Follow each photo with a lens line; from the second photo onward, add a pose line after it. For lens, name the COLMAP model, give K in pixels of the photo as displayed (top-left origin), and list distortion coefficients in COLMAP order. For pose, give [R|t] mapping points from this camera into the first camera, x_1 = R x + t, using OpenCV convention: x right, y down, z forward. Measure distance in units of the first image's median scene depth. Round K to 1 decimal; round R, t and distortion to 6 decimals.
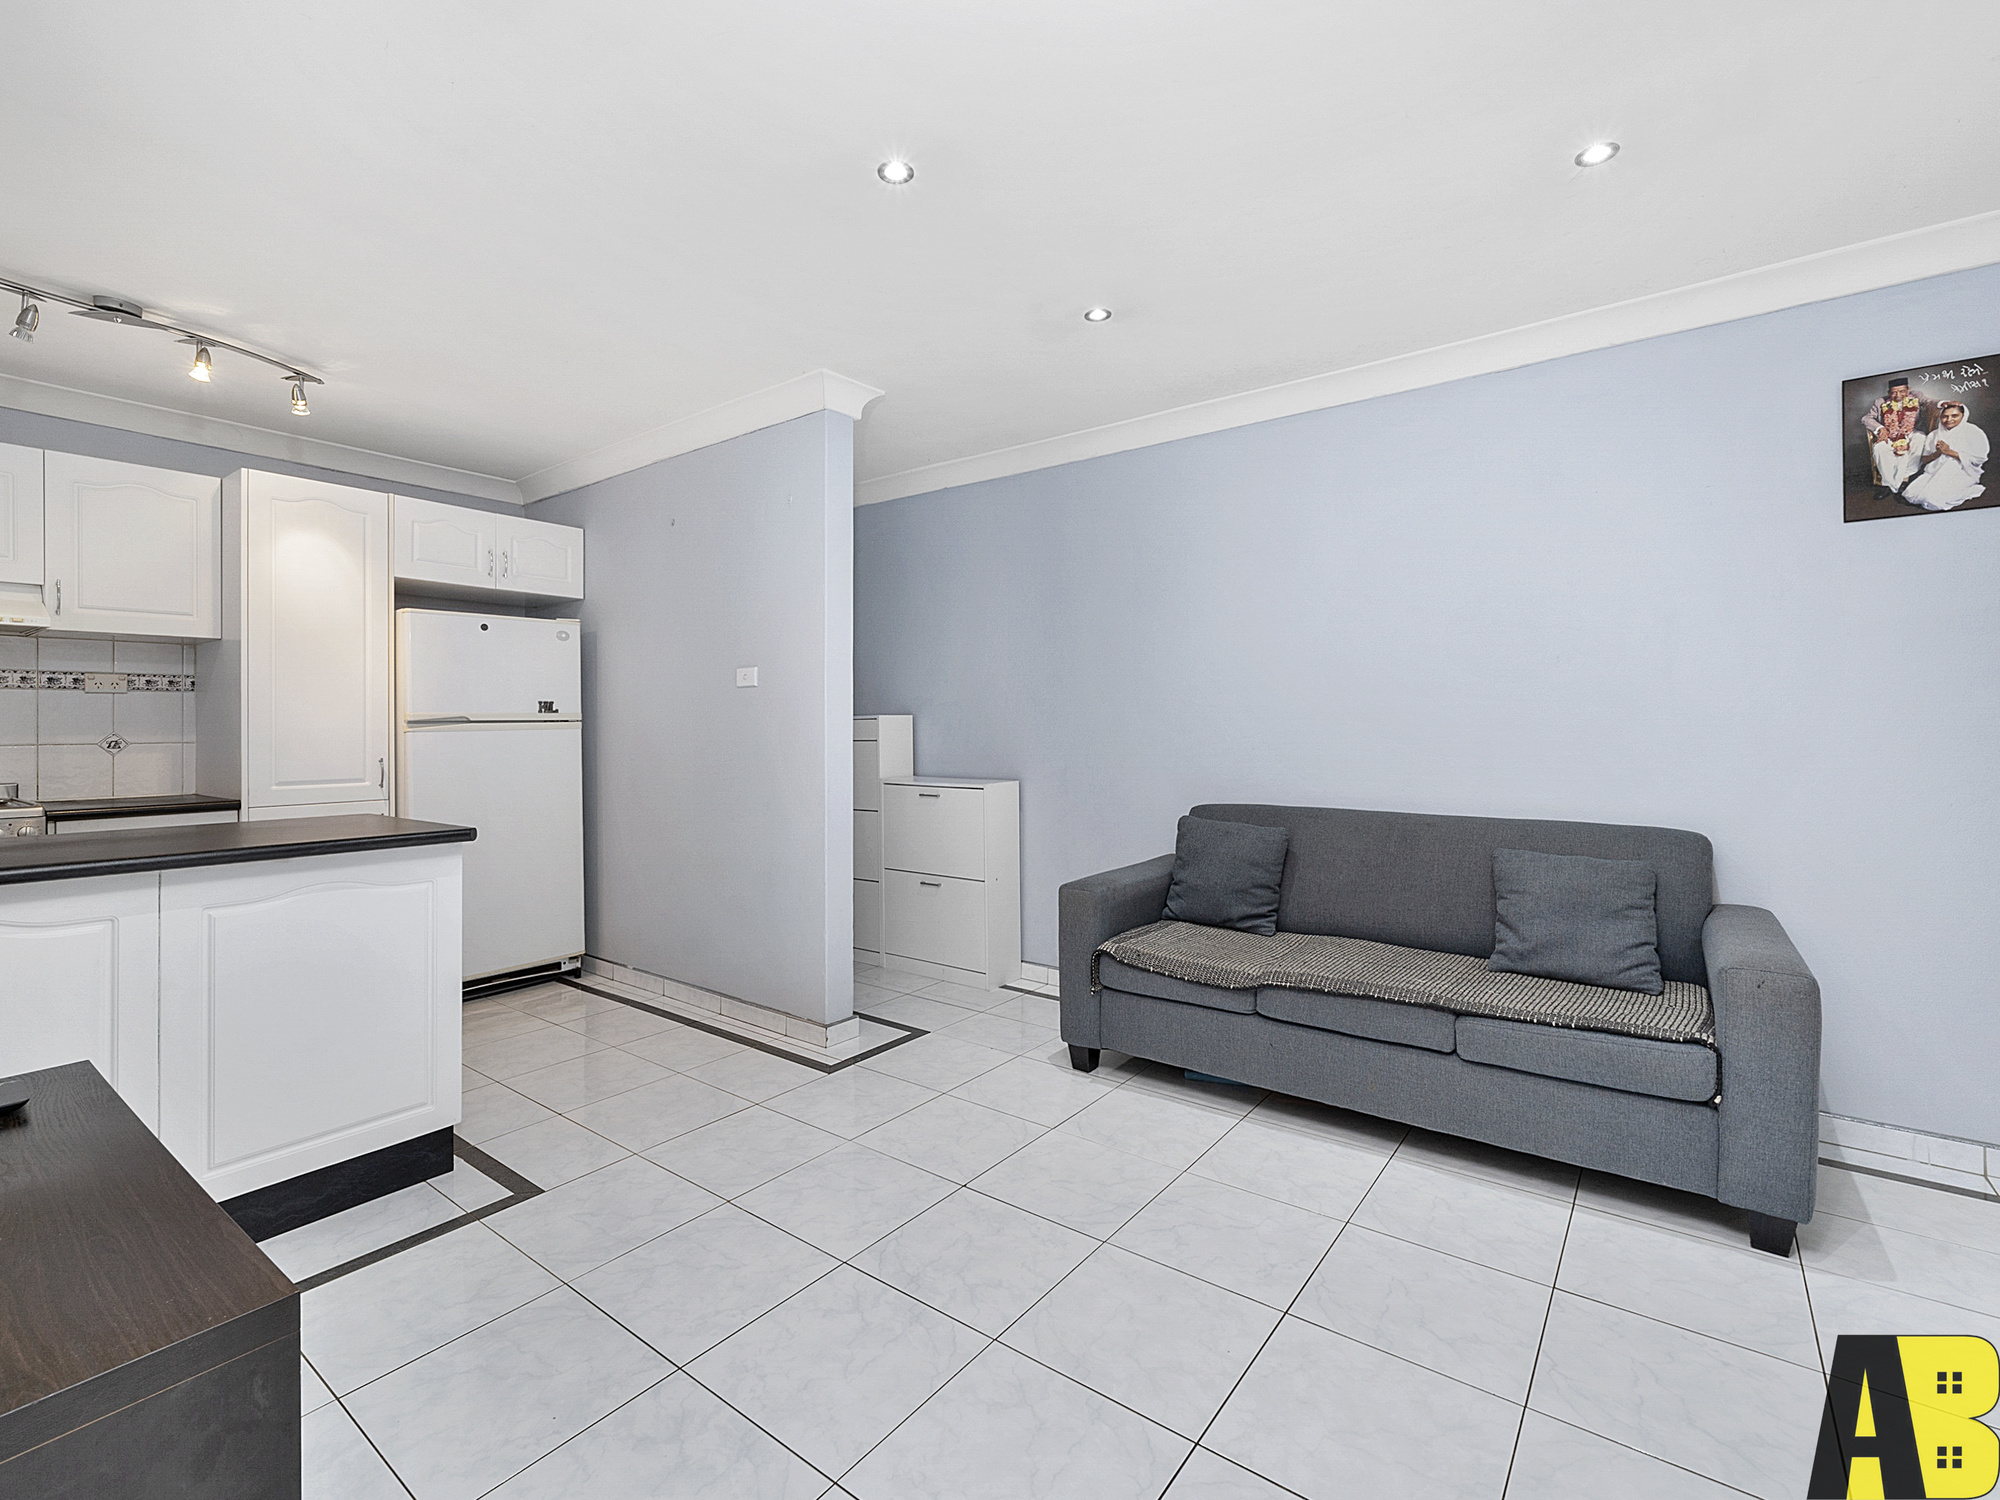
lens RADIAL K [[908.4, 0, 996.7], [0, 908.4, 741.9], [0, 0, 1]] dist [-0.000697, 0.000005]
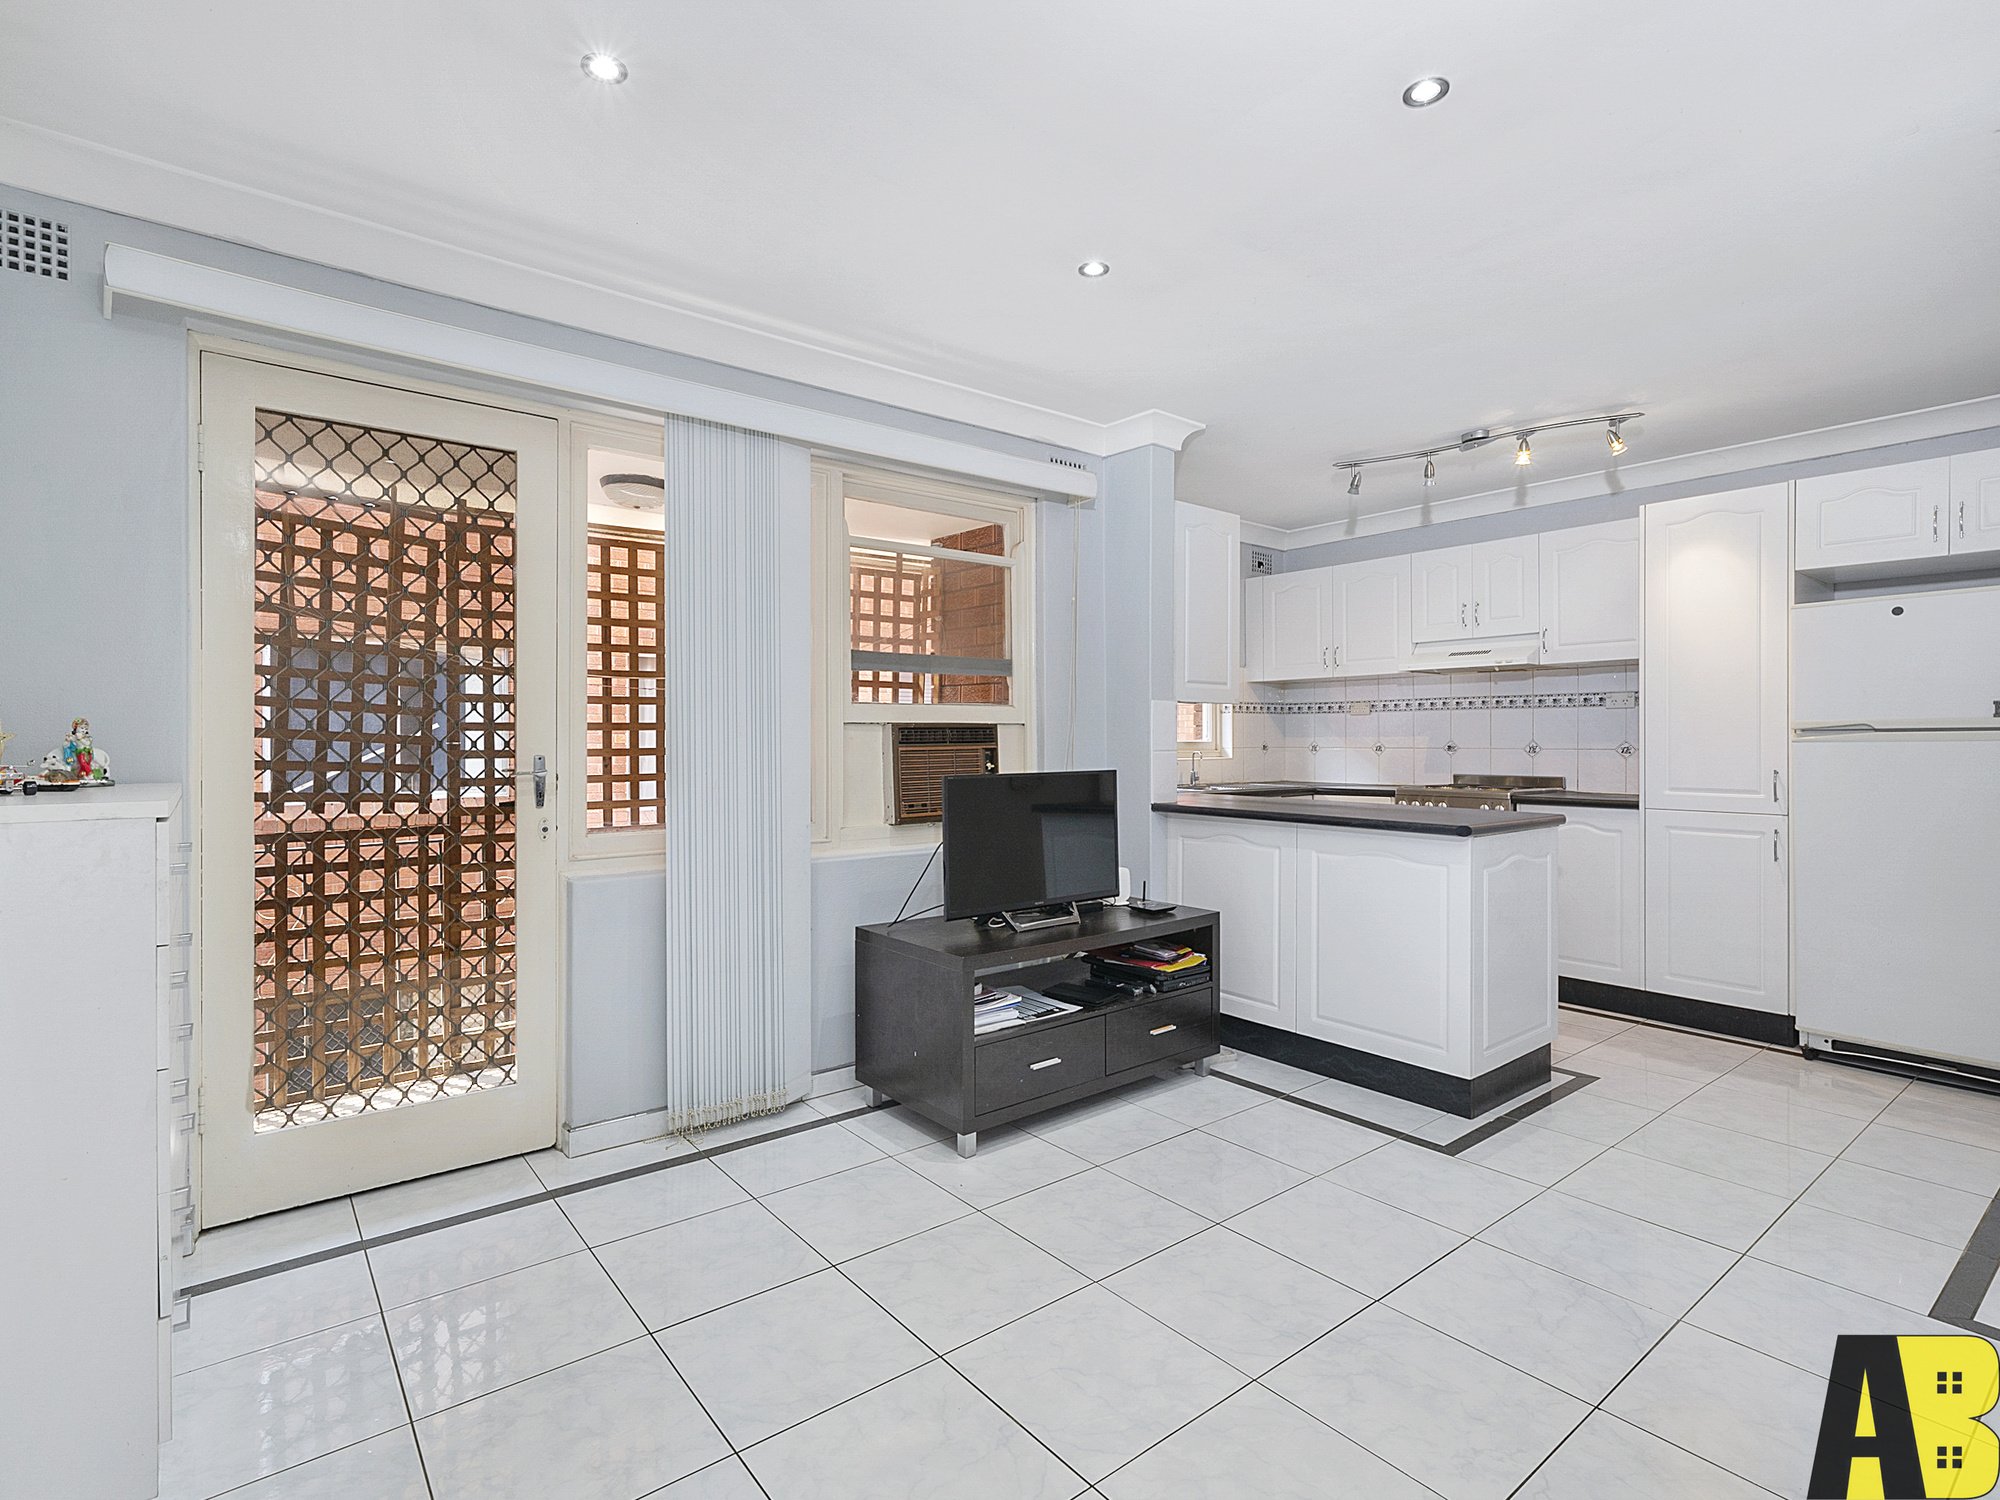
lens RADIAL K [[985.7, 0, 983.0], [0, 985.7, 748.4], [0, 0, 1]] dist [0.002085, 0.000222]
pose [[-0.237219, 0.013683, -0.971360, 0.501312], [-0.015140, 0.999727, 0.017780, -0.009539], [0.971338, 0.018924, -0.236947, 0.455878]]
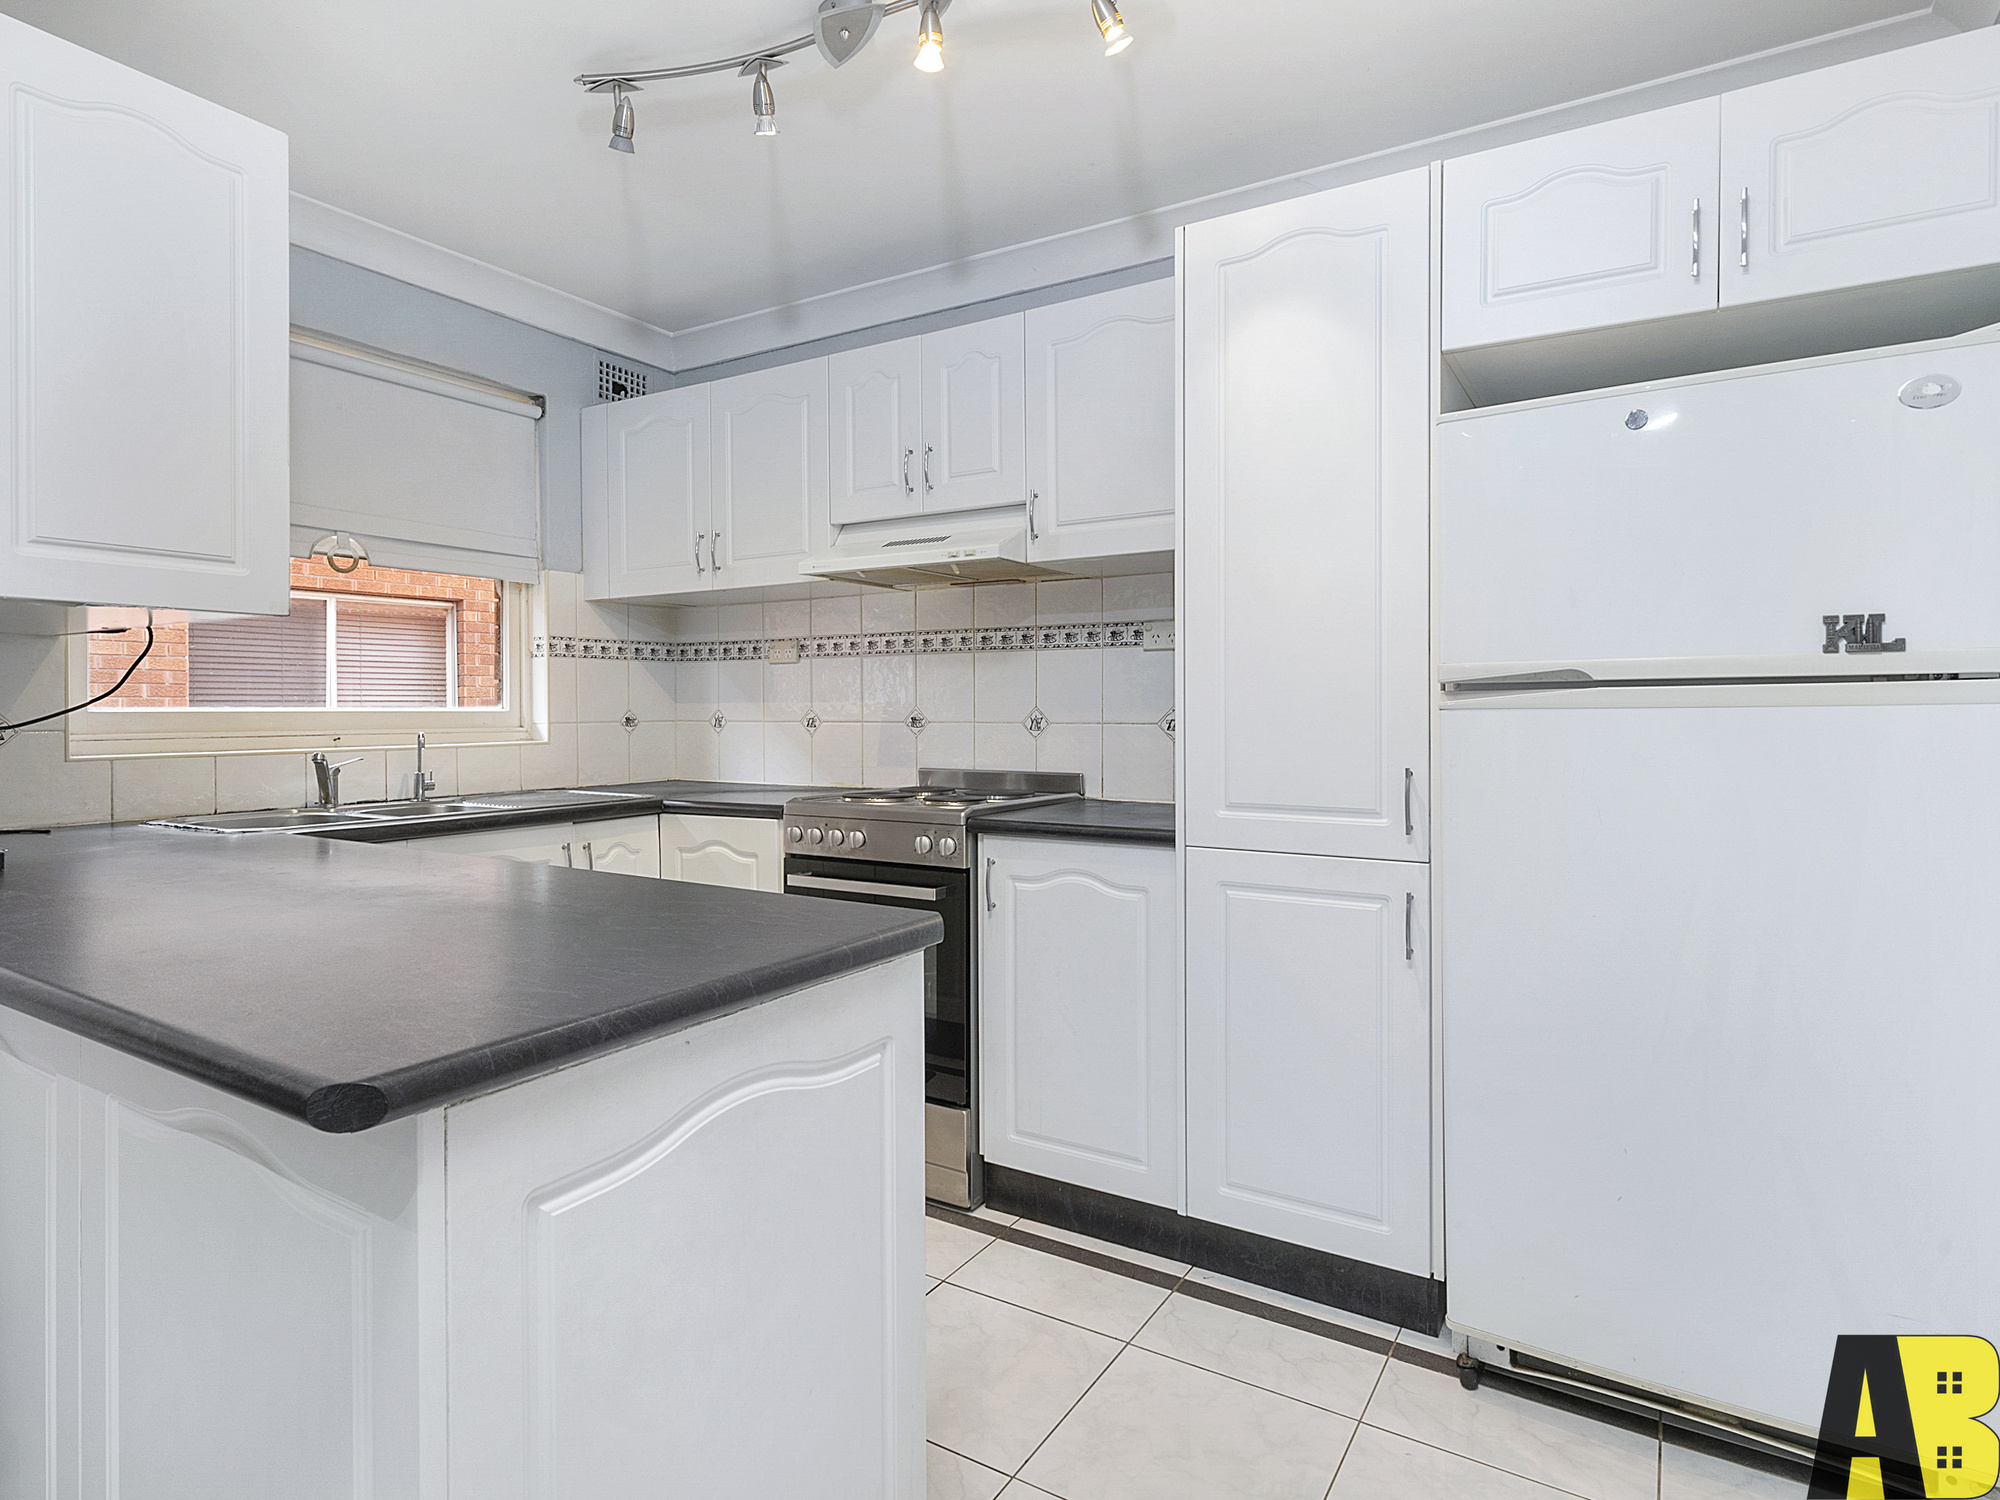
lens RADIAL K [[1087.7, 0, 1004.9], [0, 1087.7, 730.6], [0, 0, 1]] dist [0.003883, 0.000594]
pose [[0.116118, 0.026795, -0.992874, -0.171878], [-0.015058, 0.999569, 0.025214, -0.010986], [0.993121, 0.012023, 0.116471, 0.749126]]
